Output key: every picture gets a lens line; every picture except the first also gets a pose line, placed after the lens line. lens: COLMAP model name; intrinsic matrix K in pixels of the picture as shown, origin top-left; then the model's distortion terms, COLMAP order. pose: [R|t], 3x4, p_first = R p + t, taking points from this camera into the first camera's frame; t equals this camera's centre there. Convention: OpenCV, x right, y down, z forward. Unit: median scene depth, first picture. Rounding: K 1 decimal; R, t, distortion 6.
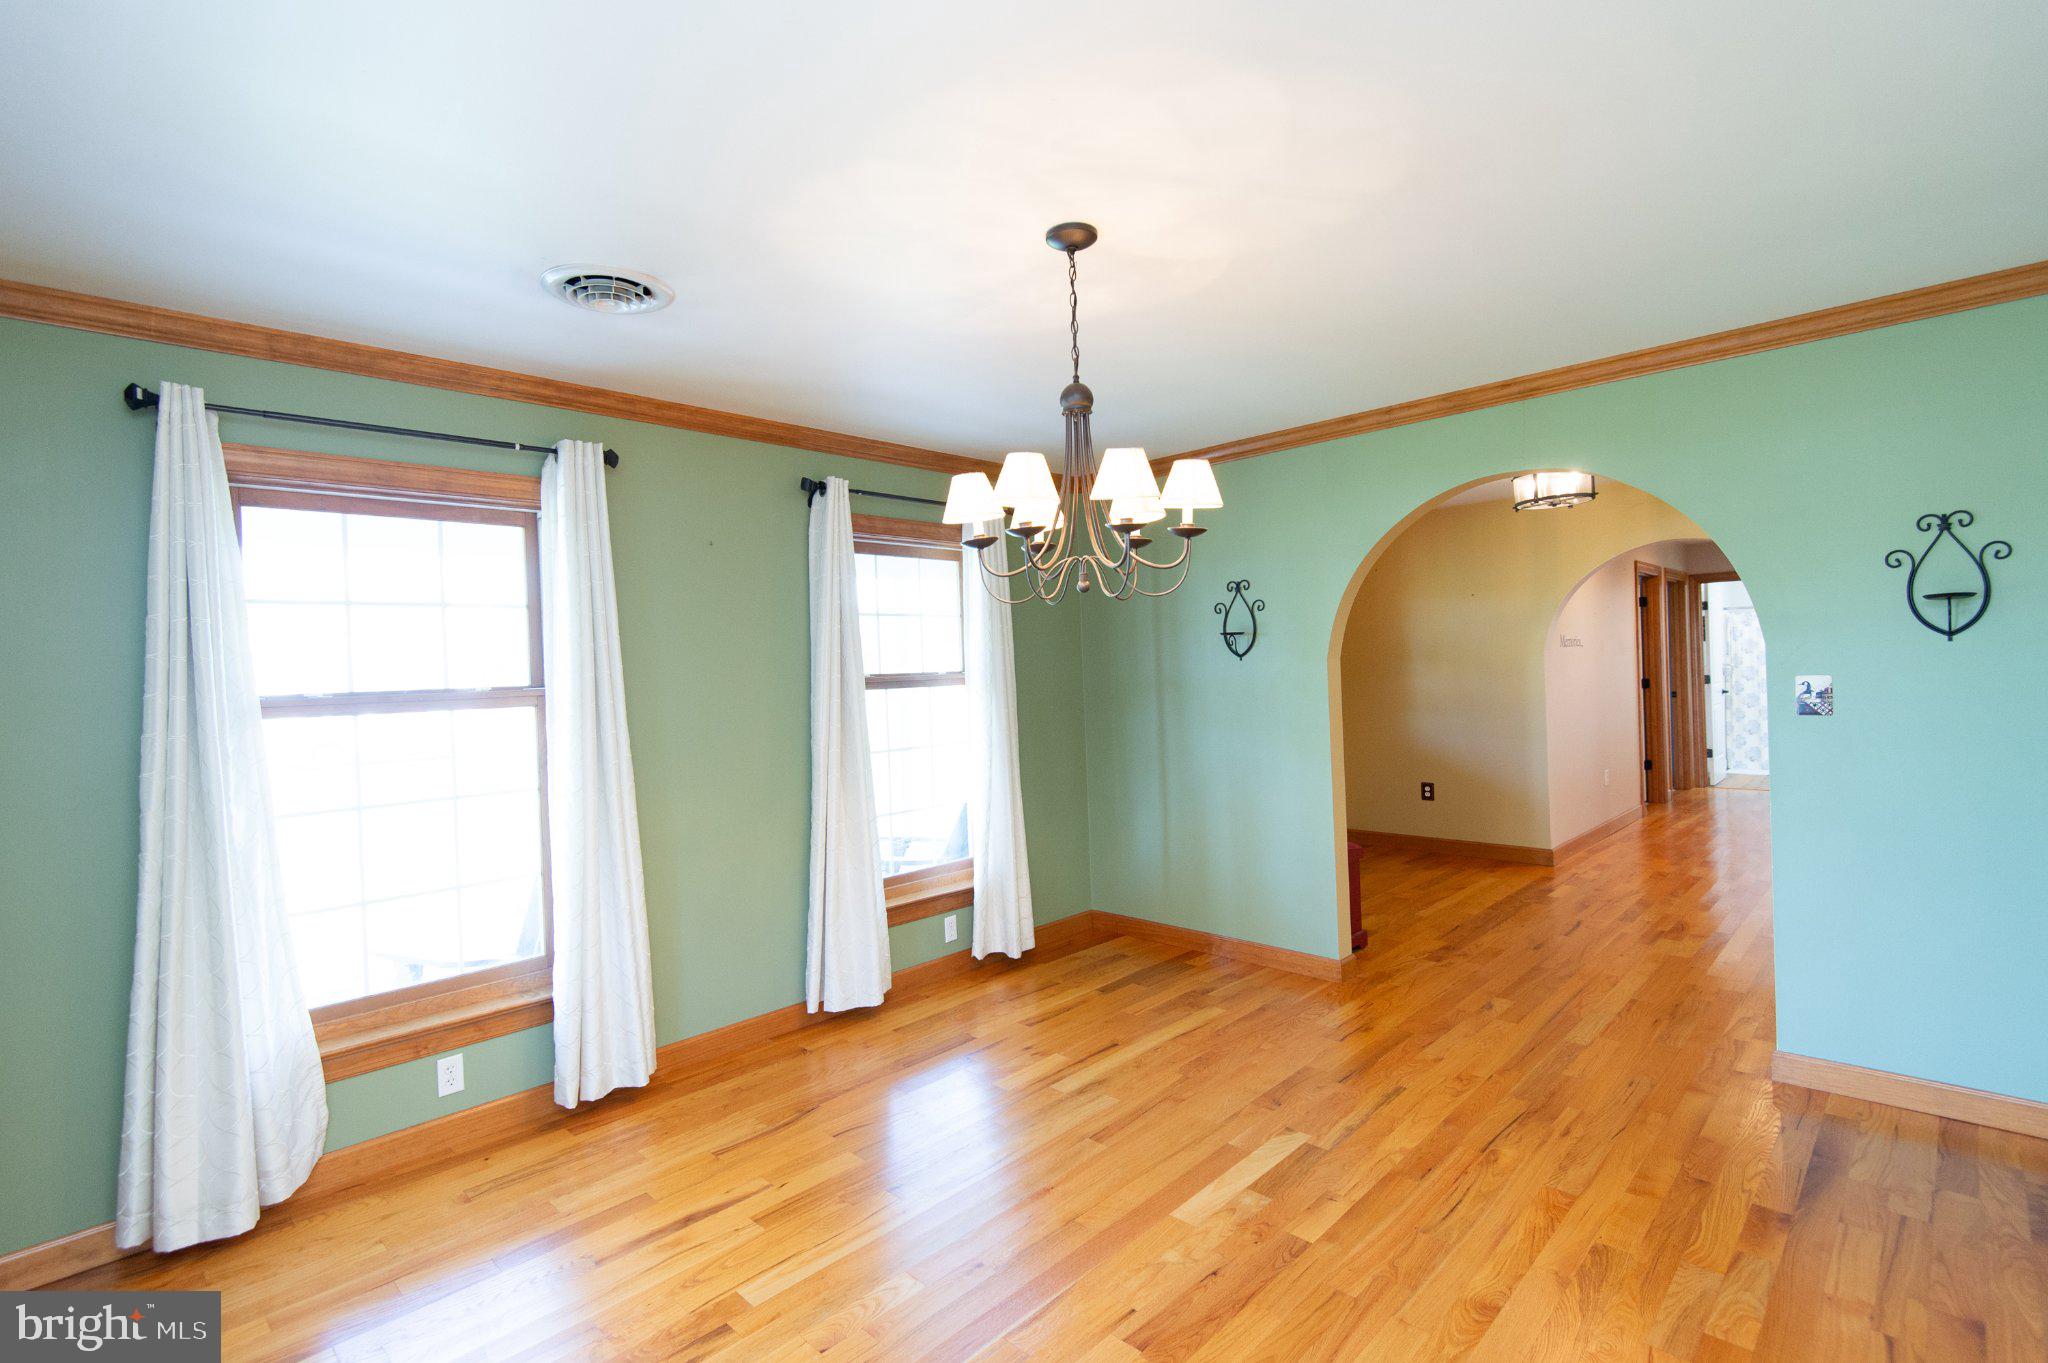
lens RADIAL K [[934.5, 0, 1035.4], [0, 934.5, 679.2], [0, 0, 1]] dist [0.027156, -0.014229]
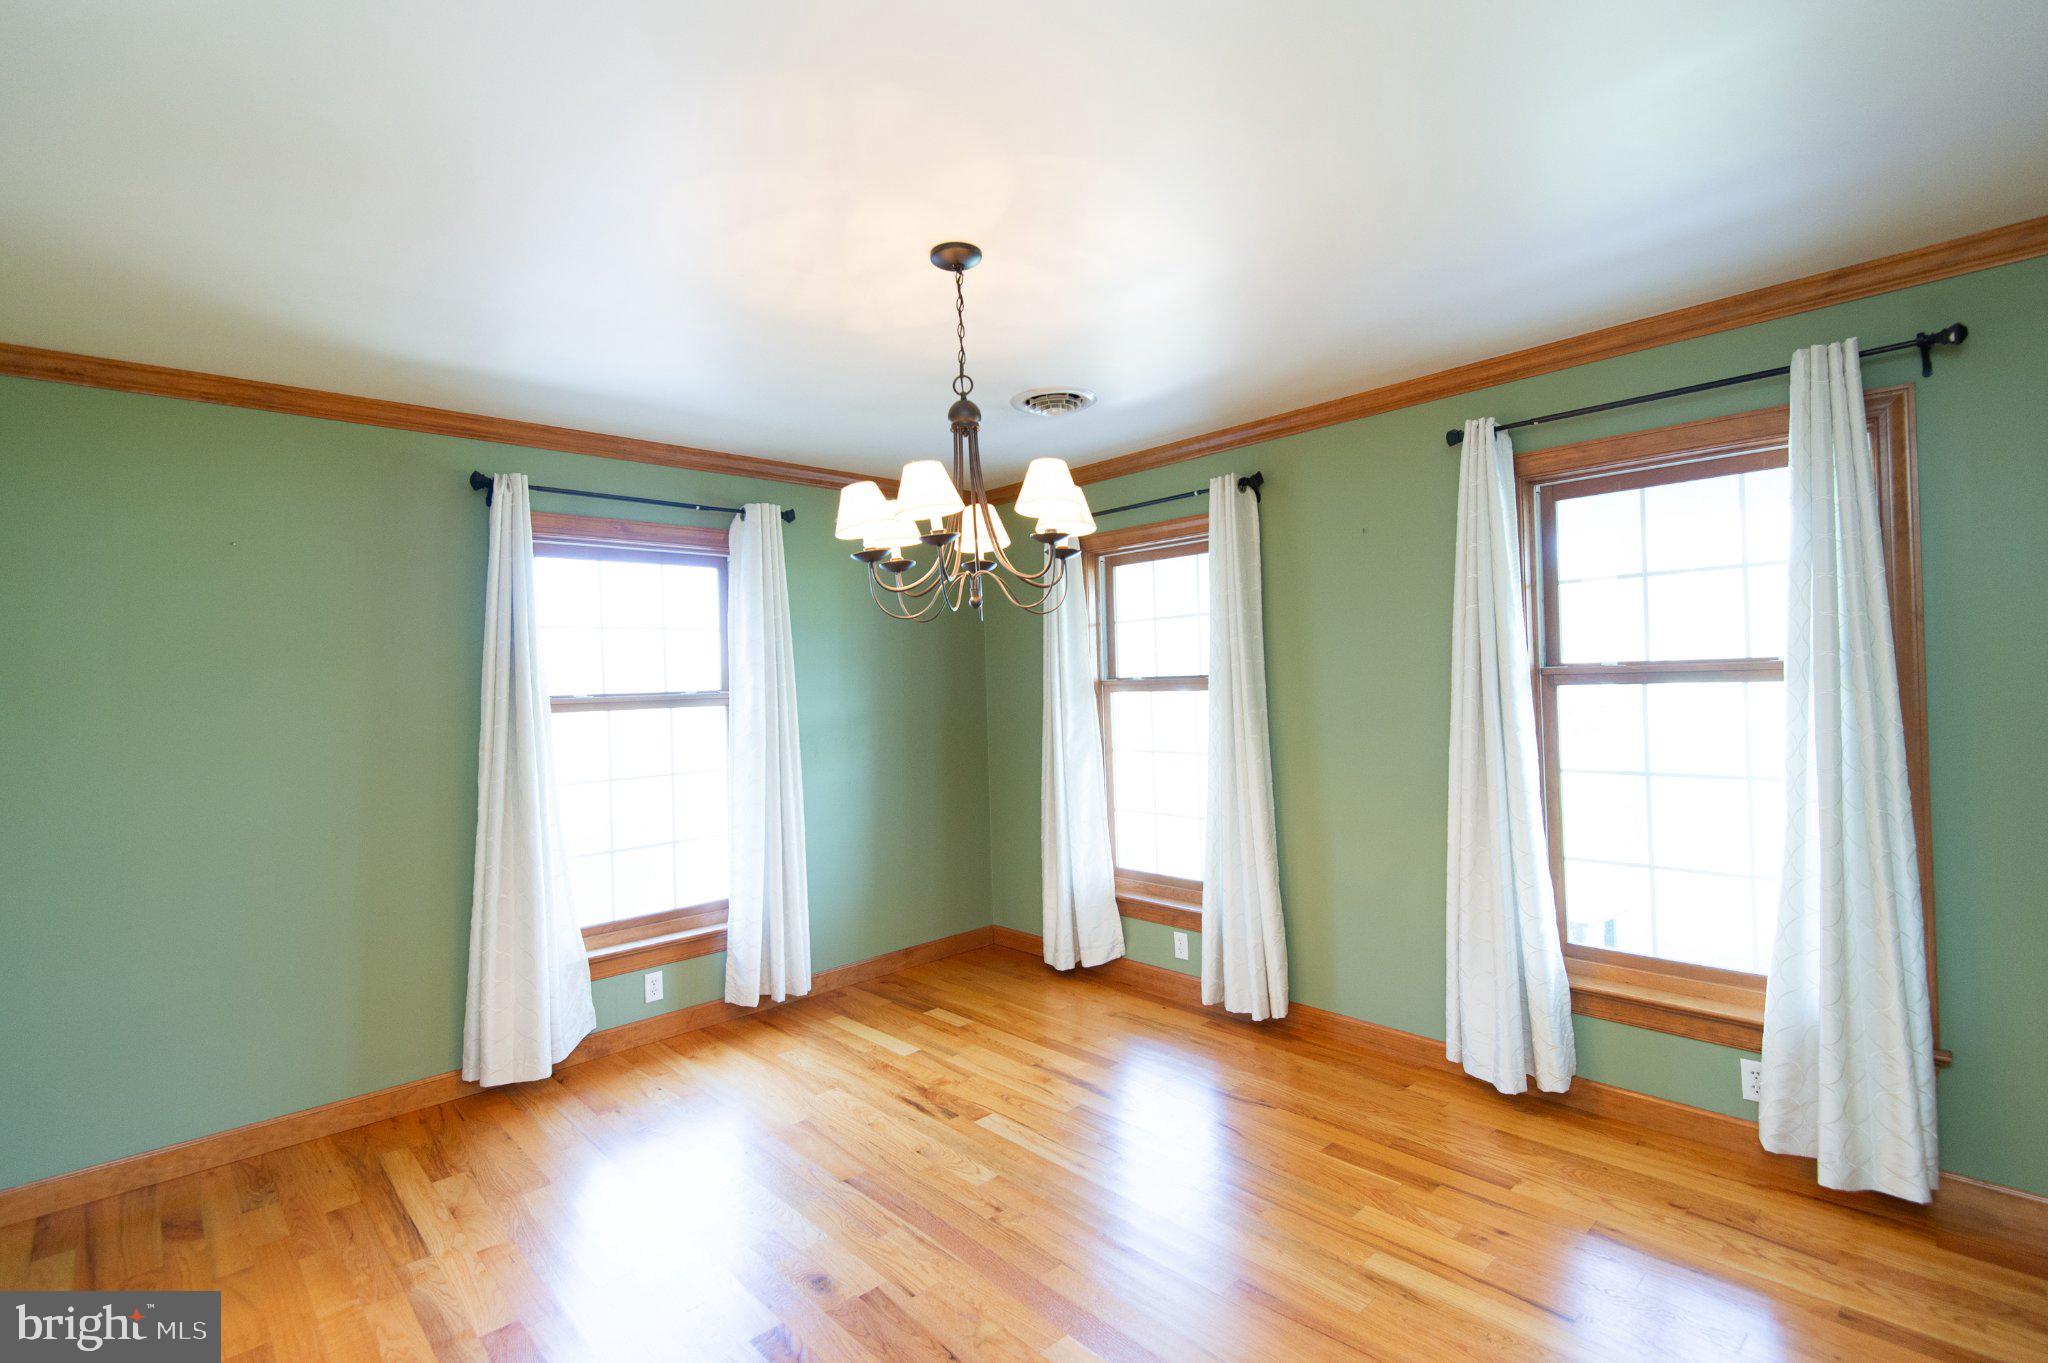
lens RADIAL K [[934.5, 0, 1017.9], [0, 934.5, 669.9], [0, 0, 1]] dist [0.027156, -0.014229]
pose [[-0.042417, 0.023884, -0.998814, 0.723610], [0.022356, 0.999487, 0.022950, -0.032687], [0.998850, -0.021356, -0.042929, 0.749716]]
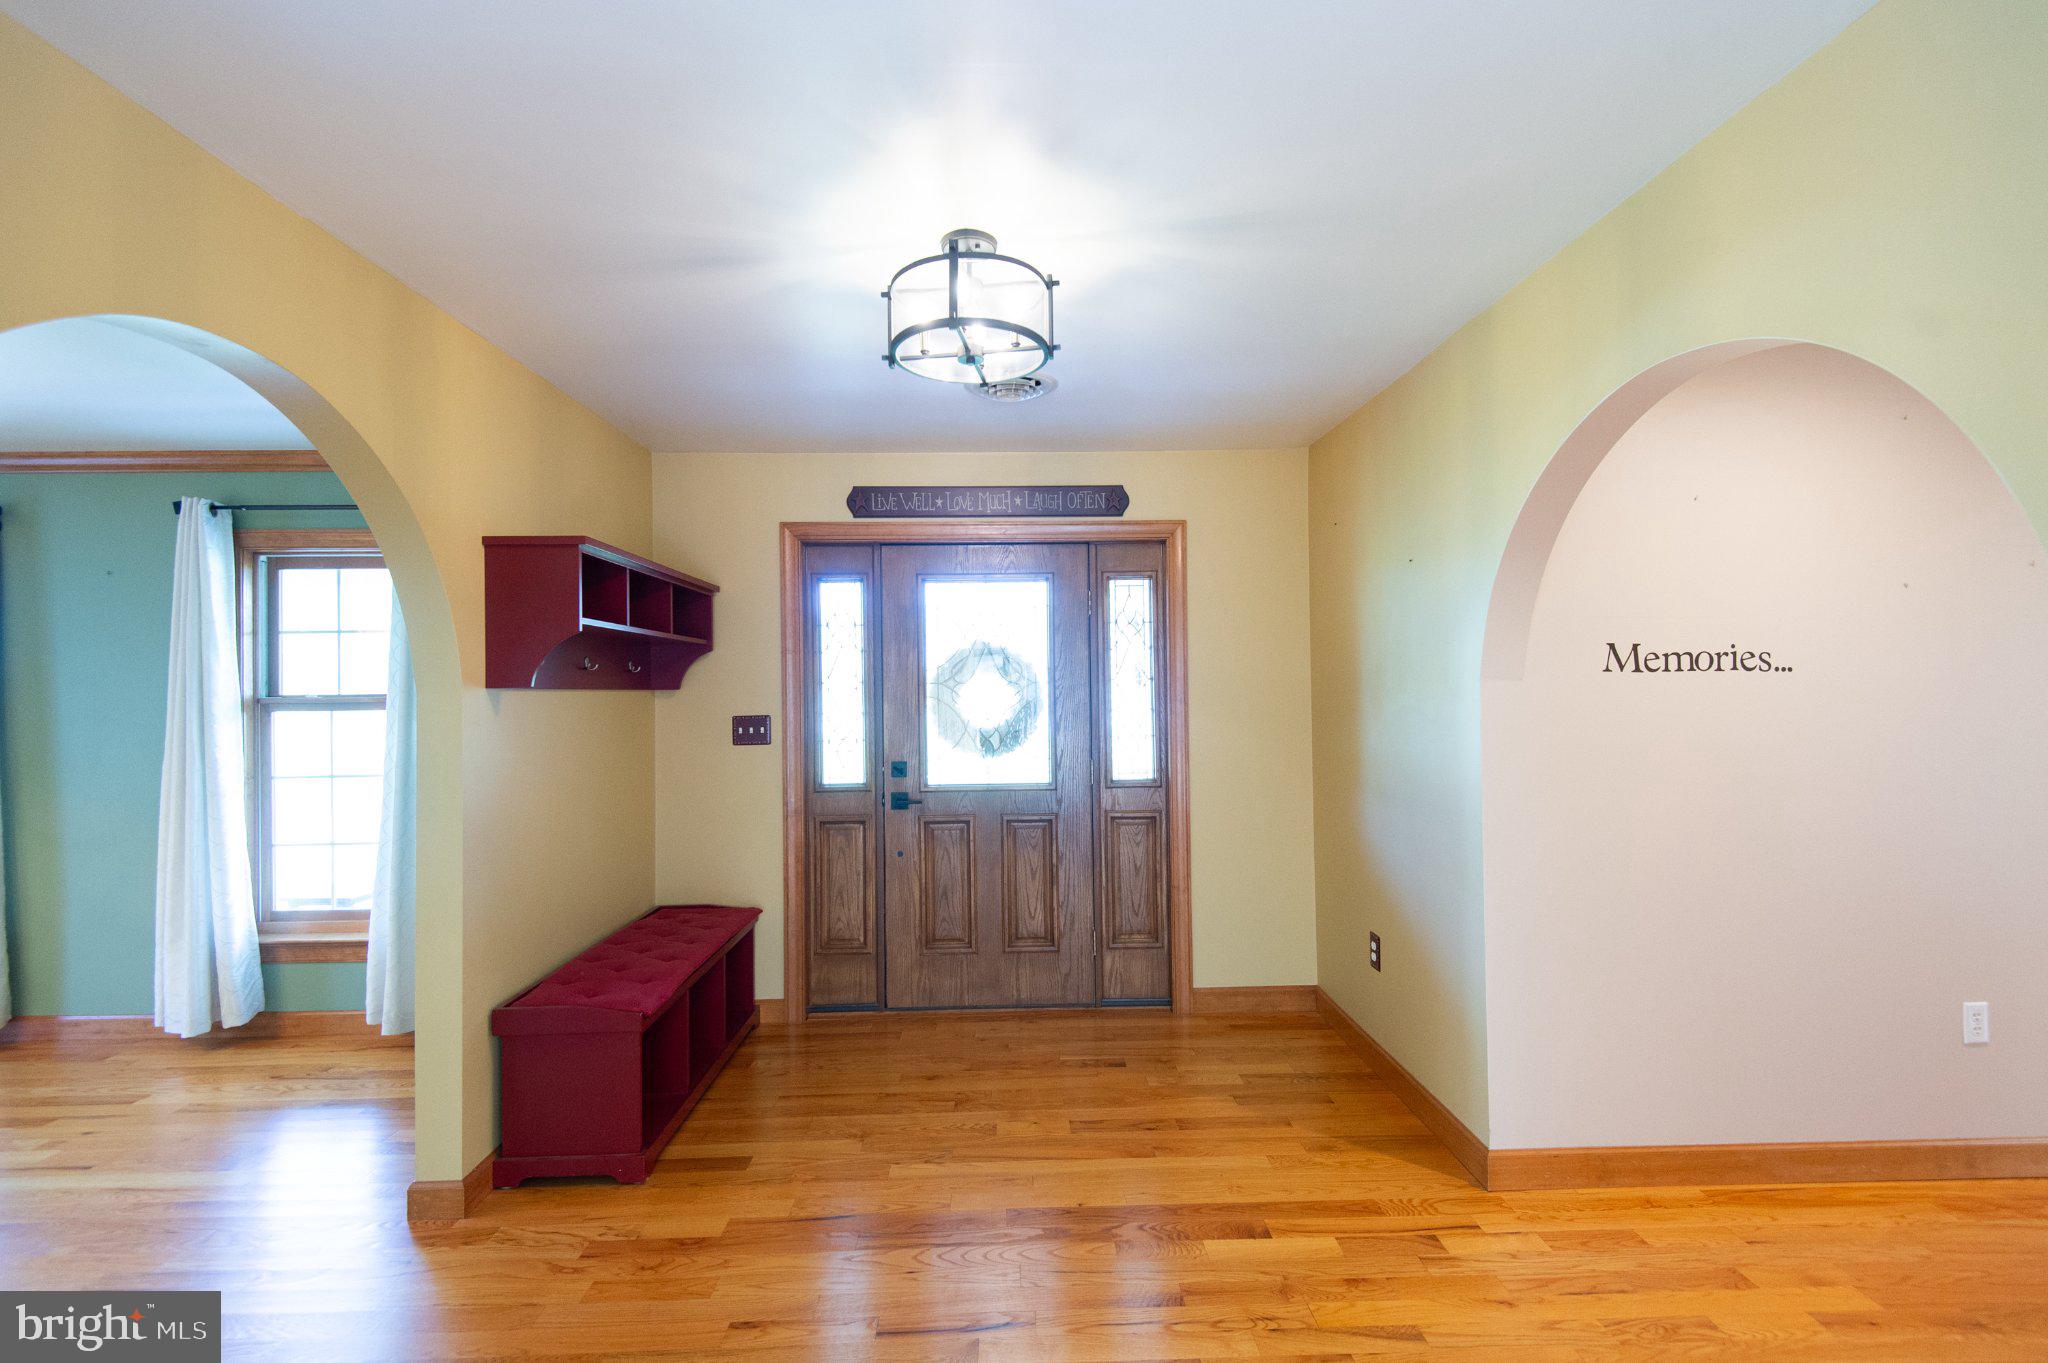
lens RADIAL K [[934.5, 0, 1028.3], [0, 934.5, 675.6], [0, 0, 1]] dist [0.027156, -0.014229]
pose [[0.715047, 0.019274, -0.698811, 1.257263], [-0.021373, 0.999755, 0.005704, -0.055879], [0.698750, 0.010857, 0.715284, 1.026551]]
